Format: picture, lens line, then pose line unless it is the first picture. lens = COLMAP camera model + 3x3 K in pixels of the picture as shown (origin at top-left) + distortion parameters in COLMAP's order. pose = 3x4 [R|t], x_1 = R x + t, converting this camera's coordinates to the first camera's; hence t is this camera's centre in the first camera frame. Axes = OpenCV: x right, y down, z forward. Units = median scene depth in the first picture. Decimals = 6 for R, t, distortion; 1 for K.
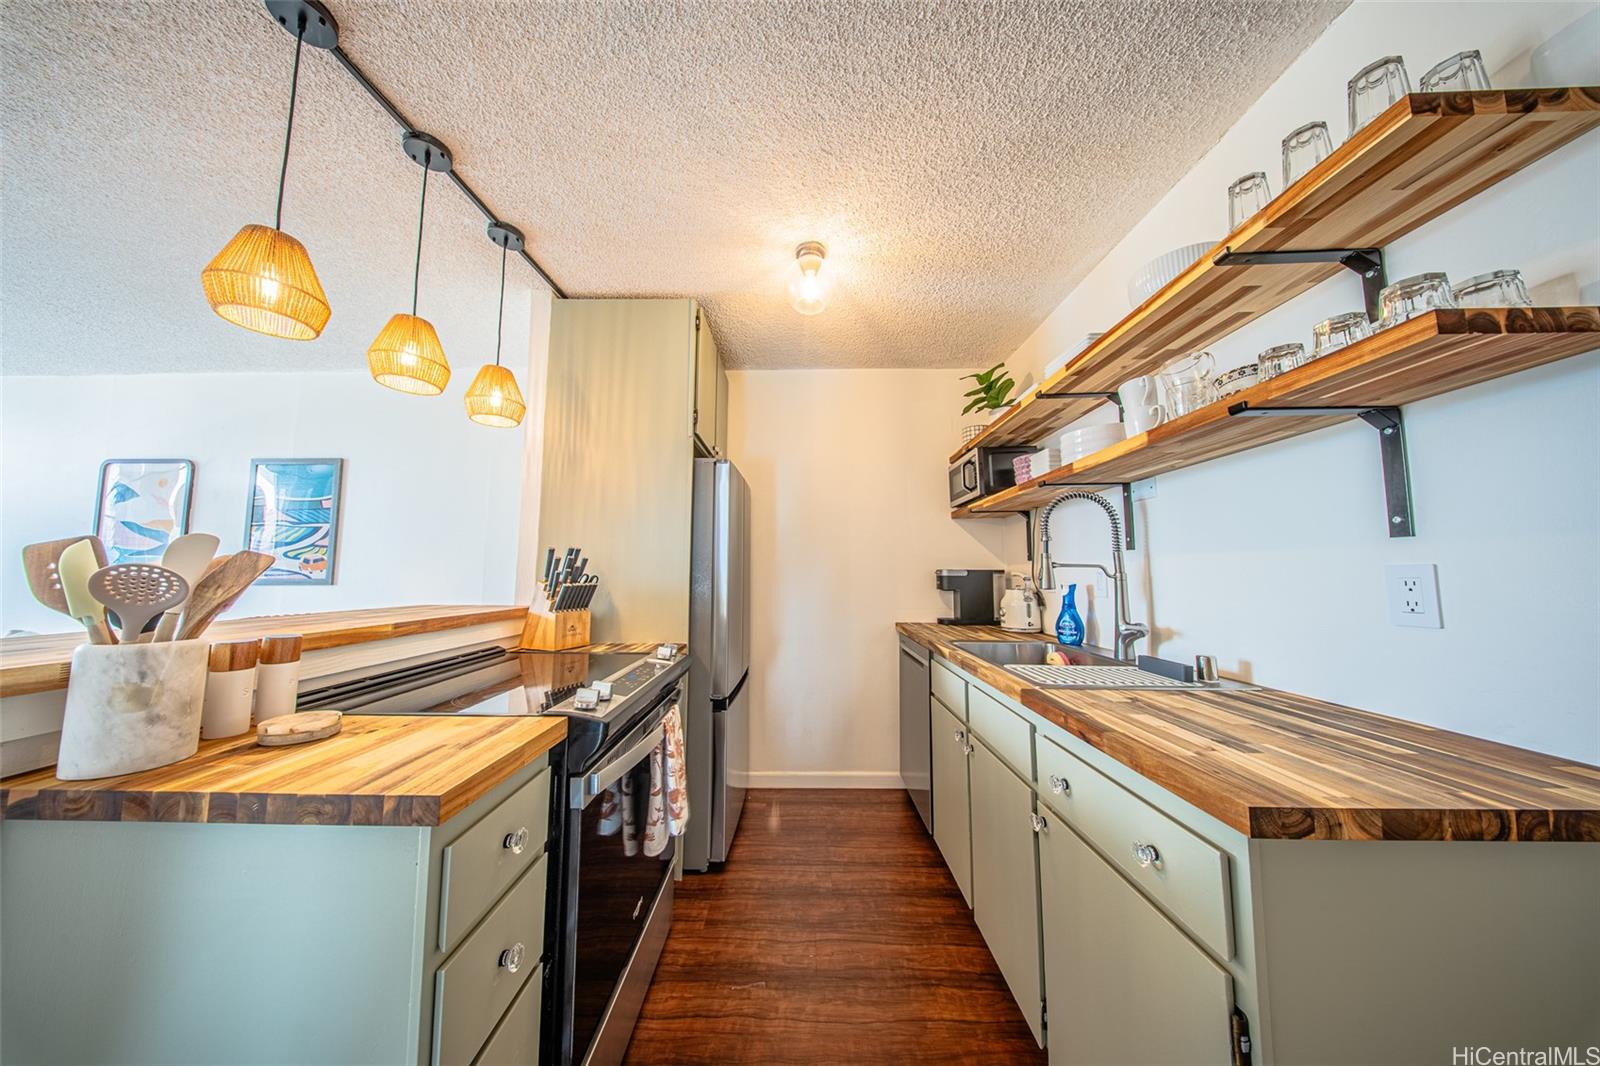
lens RADIAL K [[468.3, 0, 791.8], [0, 468.3, 534.3], [0, 0, 1]] dist [-0.002378, -0.000253]
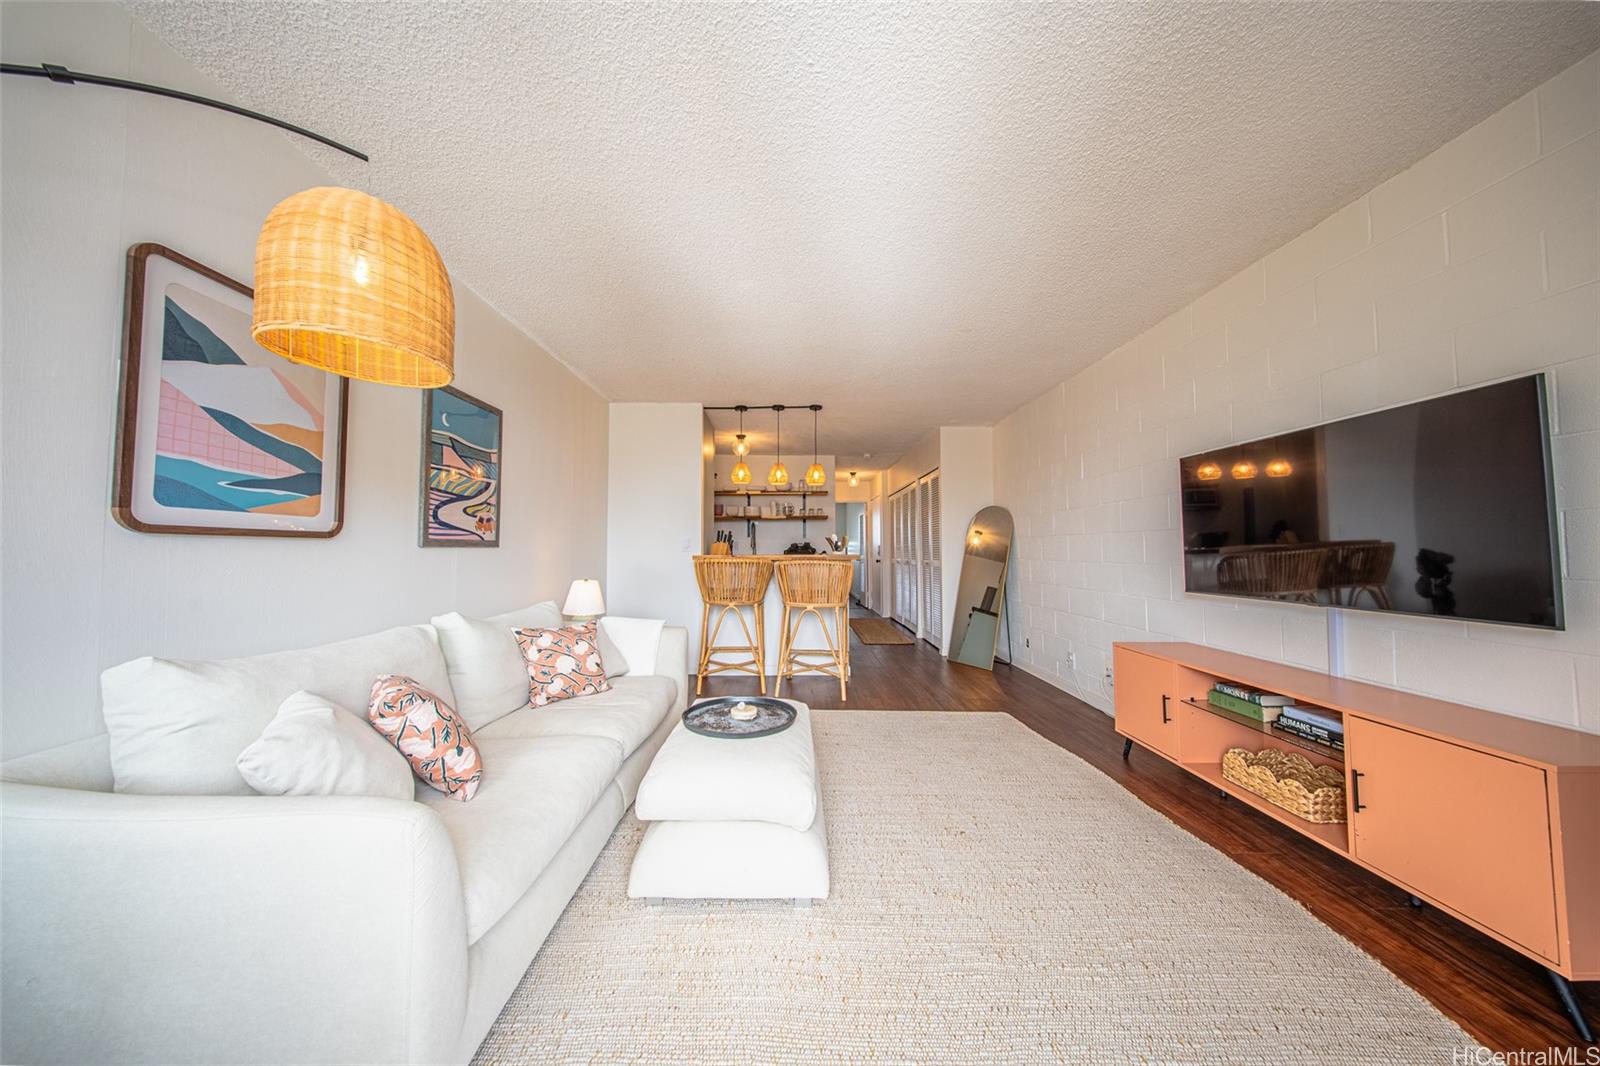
lens RADIAL K [[468.3, 0, 793.3], [0, 468.3, 531.6], [0, 0, 1]] dist [-0.002378, -0.000253]
pose [[-0.021728, 0.038027, 0.999040, -3.890248], [-0.082589, 0.995793, -0.039700, 0.132334], [-0.996347, -0.083372, -0.018496, 0.866350]]
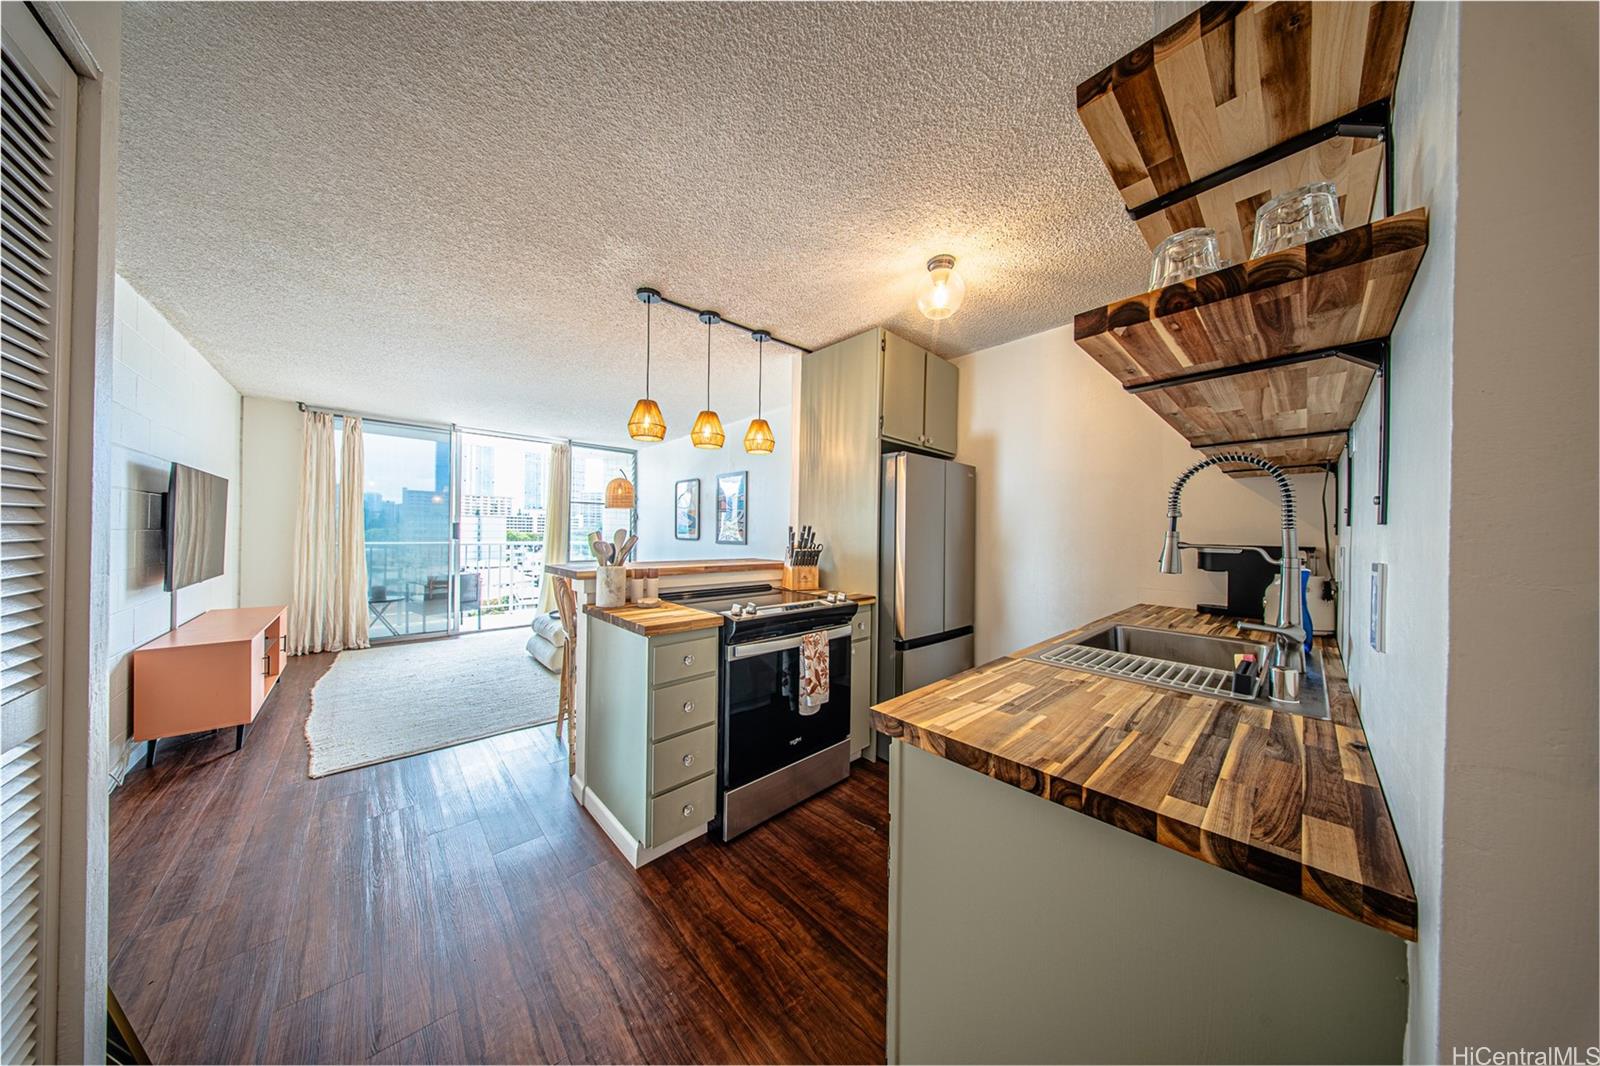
lens RADIAL K [[468.3, 0, 799.5], [0, 468.3, 531.4], [0, 0, 1]] dist [-0.002378, -0.000253]
pose [[0.687632, 0.003446, -0.726051, 0.847242], [0.050564, 0.997334, 0.052622, -0.045869], [0.724297, -0.072897, 0.685624, -0.091241]]
